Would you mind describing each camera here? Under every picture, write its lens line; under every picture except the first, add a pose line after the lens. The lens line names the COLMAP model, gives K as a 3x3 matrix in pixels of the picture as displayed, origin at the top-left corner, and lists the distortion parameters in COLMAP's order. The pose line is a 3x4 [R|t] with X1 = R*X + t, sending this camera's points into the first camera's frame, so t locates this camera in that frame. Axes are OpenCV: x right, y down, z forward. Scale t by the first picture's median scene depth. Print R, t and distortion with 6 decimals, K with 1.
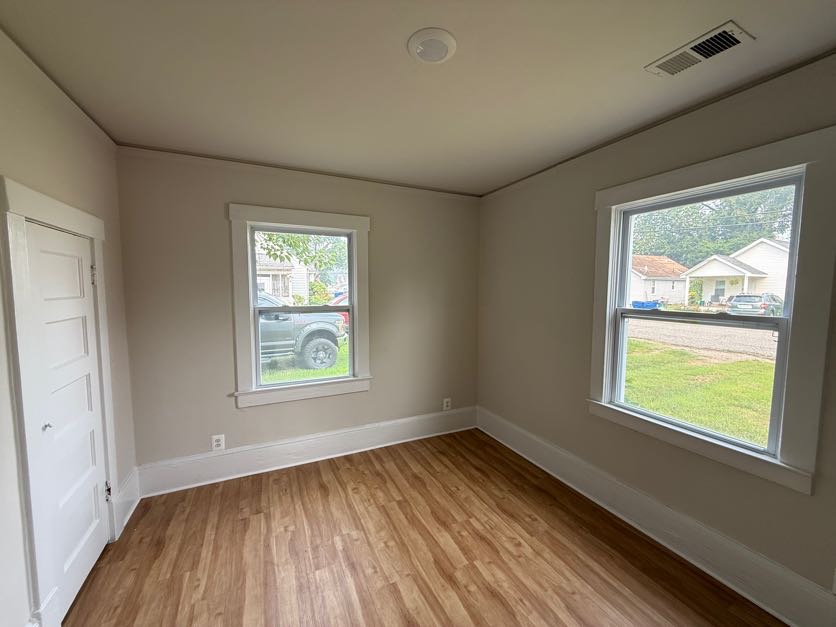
lens RADIAL K [[332.9, 0, 415.4], [0, 332.9, 314.2], [0, 0, 1]] dist [0.000983, 0.000010]
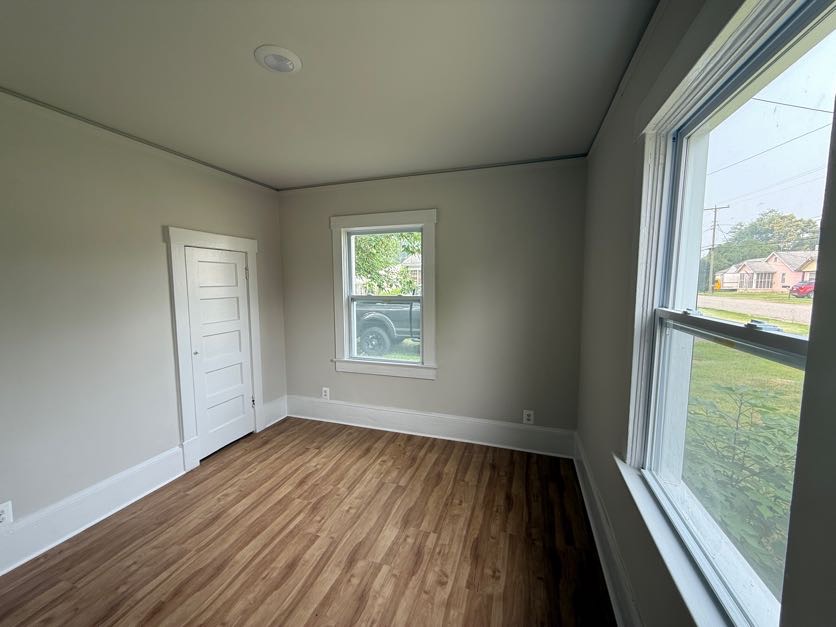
lens RADIAL K [[332.9, 0, 415.4], [0, 332.9, 314.2], [0, 0, 1]] dist [0.000983, 0.000010]
pose [[0.721092, 0.060583, -0.690185, 0.631182], [-0.047308, 0.998150, 0.038190, -0.010594], [0.691222, 0.005113, 0.722624, 0.272207]]
